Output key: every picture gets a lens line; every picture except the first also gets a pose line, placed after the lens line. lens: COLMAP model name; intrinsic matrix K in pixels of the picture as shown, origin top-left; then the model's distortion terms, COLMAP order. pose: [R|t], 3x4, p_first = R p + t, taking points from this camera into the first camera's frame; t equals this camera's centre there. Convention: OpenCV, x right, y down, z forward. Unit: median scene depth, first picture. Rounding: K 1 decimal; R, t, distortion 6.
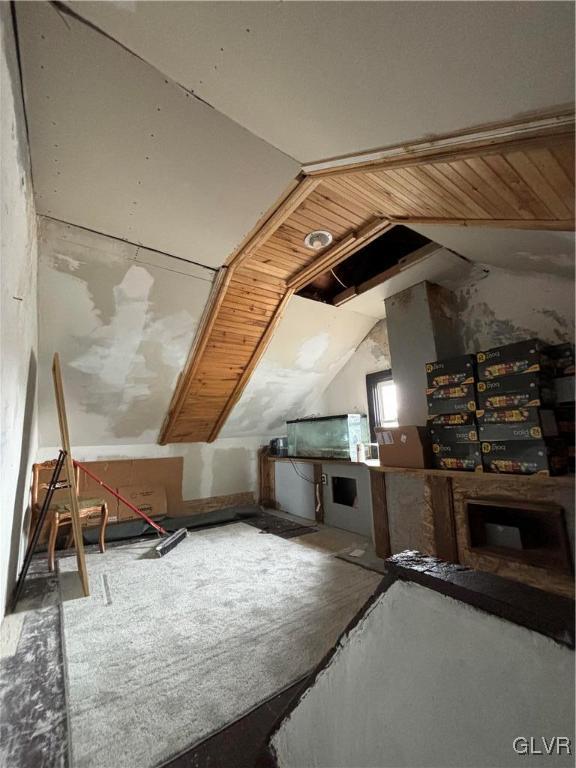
lens RADIAL K [[309.7, 0, 287.4], [0, 309.7, 385.2], [0, 0, 1]] dist [0.001708, 0.000090]
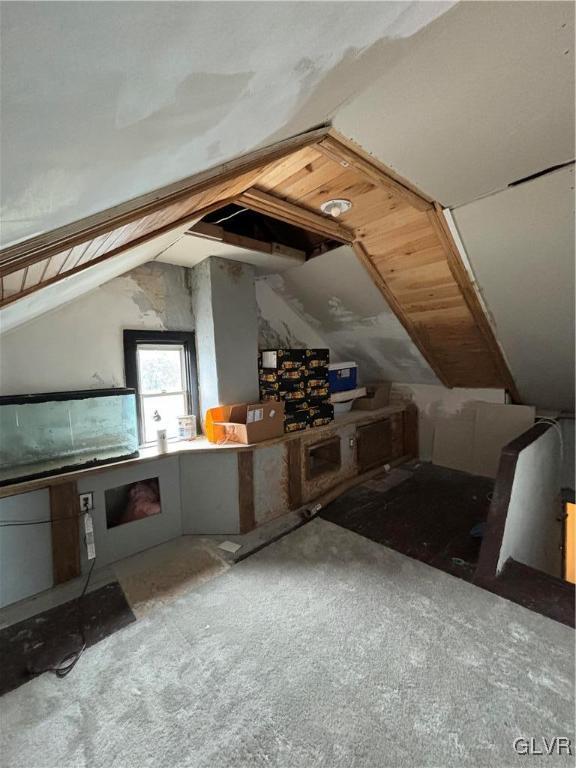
lens RADIAL K [[309.7, 0, 287.2], [0, 309.7, 383.4], [0, 0, 1]] dist [0.001708, 0.000090]
pose [[-0.113996, -0.031119, 0.992994, -0.754007], [-0.135470, 0.990660, 0.015494, 0.040552], [-0.984202, -0.132755, -0.117147, 1.125373]]
